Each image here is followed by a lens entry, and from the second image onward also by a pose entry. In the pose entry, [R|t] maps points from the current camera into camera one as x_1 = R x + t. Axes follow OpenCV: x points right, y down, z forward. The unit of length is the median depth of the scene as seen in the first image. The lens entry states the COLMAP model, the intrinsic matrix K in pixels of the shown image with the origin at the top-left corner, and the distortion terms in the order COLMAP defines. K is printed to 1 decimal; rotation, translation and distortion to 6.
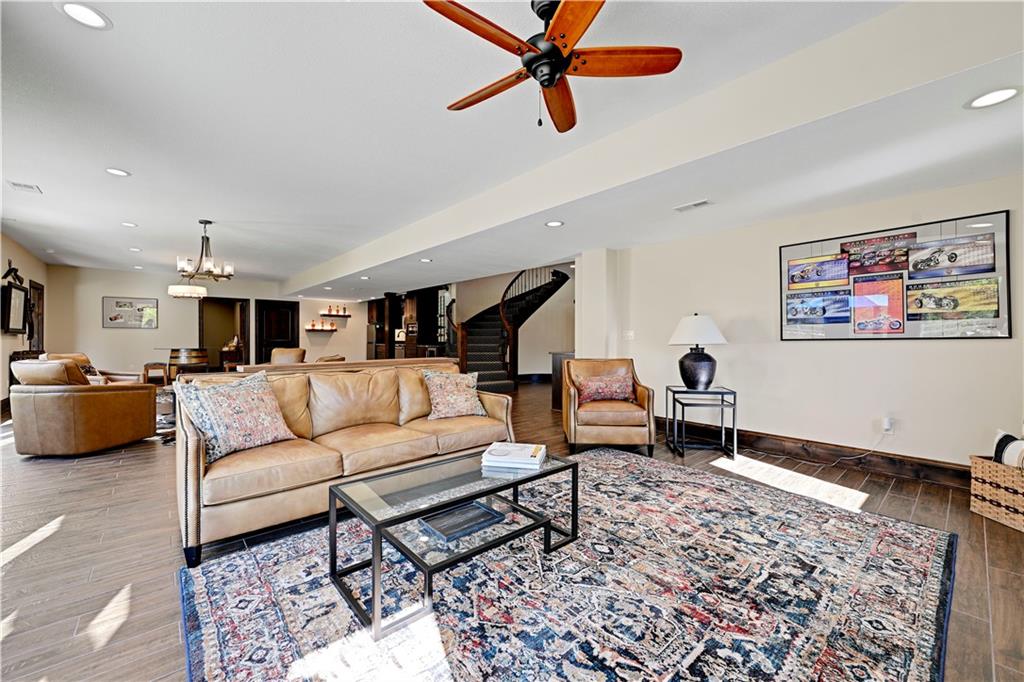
lens RADIAL K [[409.2, 0, 512.6], [0, 409.2, 337.1], [0, 0, 1]] dist [0.000900, 0.000041]
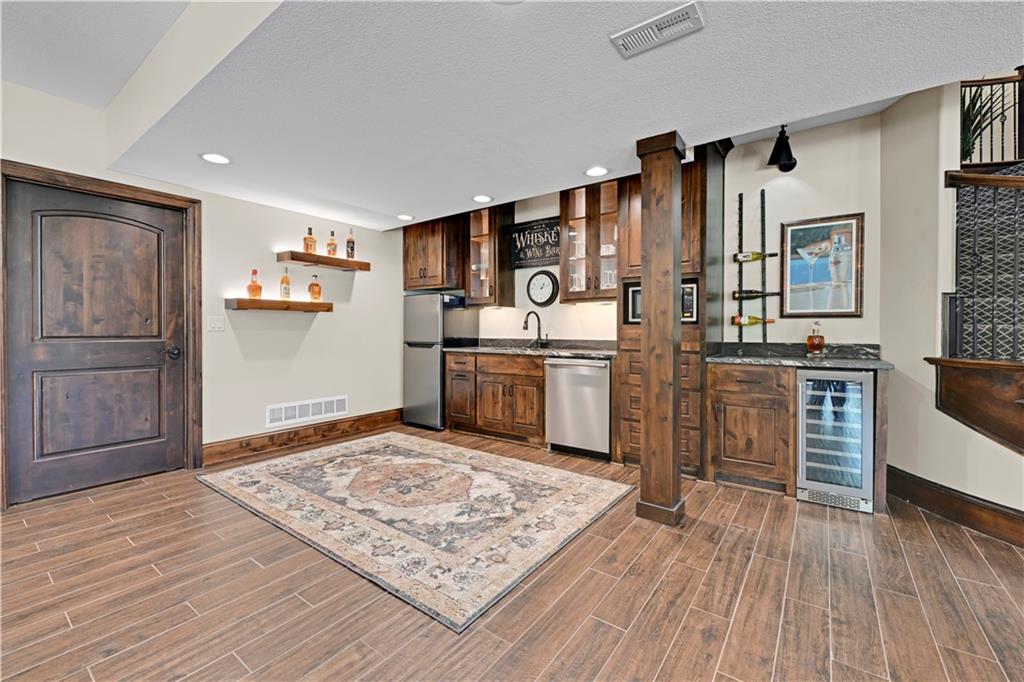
lens RADIAL K [[409.2, 0, 512.6], [0, 409.2, 337.1], [0, 0, 1]] dist [0.000900, 0.000041]
pose [[0.979803, -0.002221, 0.199953, -0.366199], [-0.002039, 0.999775, 0.021098, 0.000337], [-0.199955, -0.021079, 0.979578, 0.679557]]
